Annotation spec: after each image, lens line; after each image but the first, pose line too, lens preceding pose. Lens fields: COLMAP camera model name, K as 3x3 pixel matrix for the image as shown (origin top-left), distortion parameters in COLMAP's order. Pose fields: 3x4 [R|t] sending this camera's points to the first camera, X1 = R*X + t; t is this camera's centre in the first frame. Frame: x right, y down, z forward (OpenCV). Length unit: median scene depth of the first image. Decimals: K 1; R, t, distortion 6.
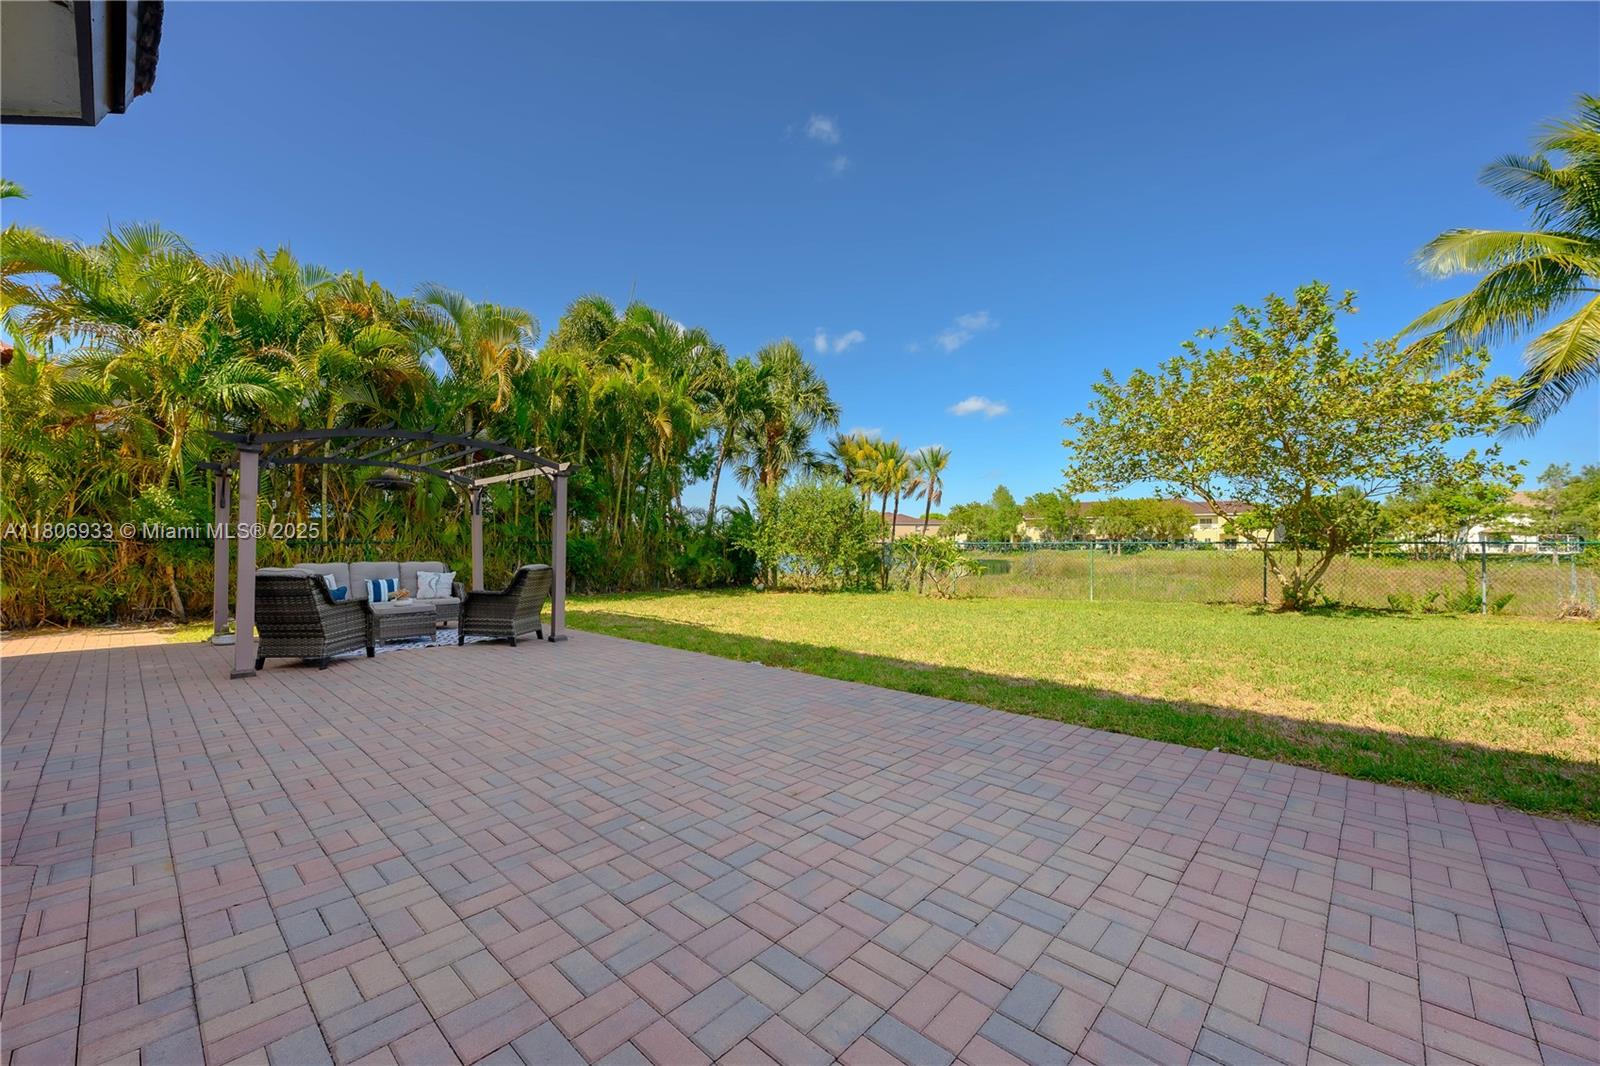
lens RADIAL K [[638.2, 0, 801.9], [0, 638.2, 536.2], [0, 0, 1]] dist [-0.000034, 0.000038]
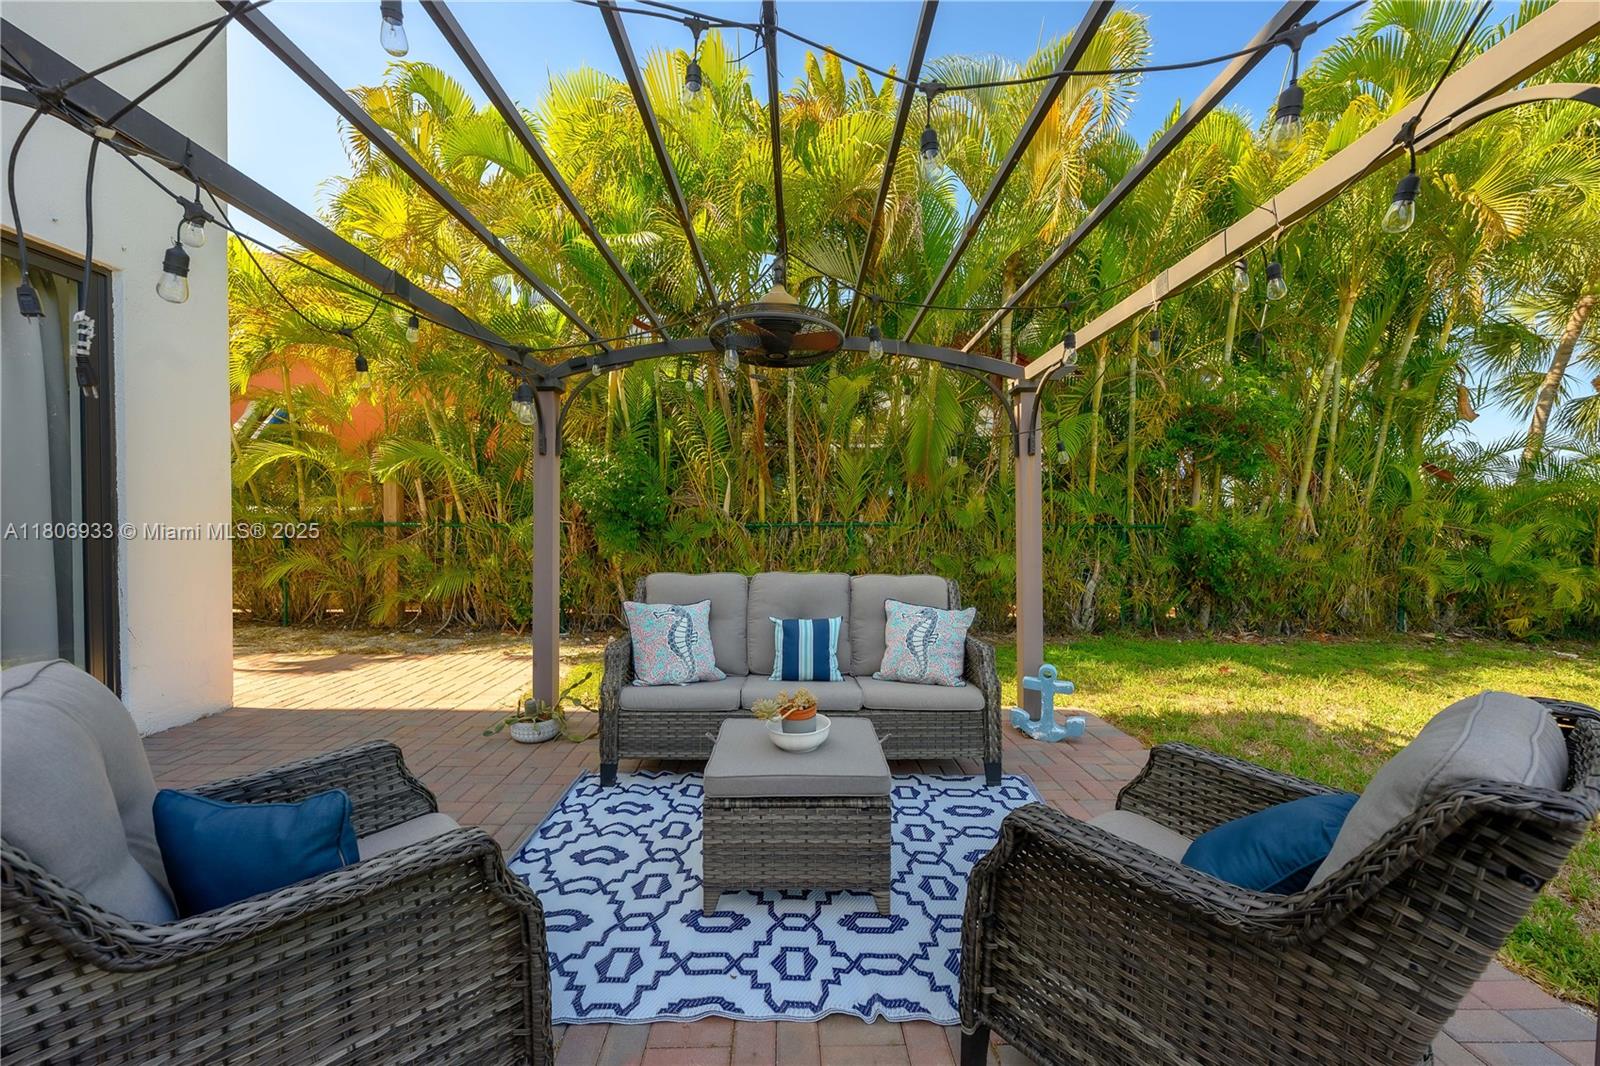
lens RADIAL K [[638.2, 0, 798.7], [0, 638.2, 530.0], [0, 0, 1]] dist [-0.000034, 0.000038]
pose [[0.700558, 0.010750, -0.713515, -0.272226], [0.000885, 0.999873, 0.015934, 0.004639], [0.713595, -0.011794, 0.700459, 0.518231]]
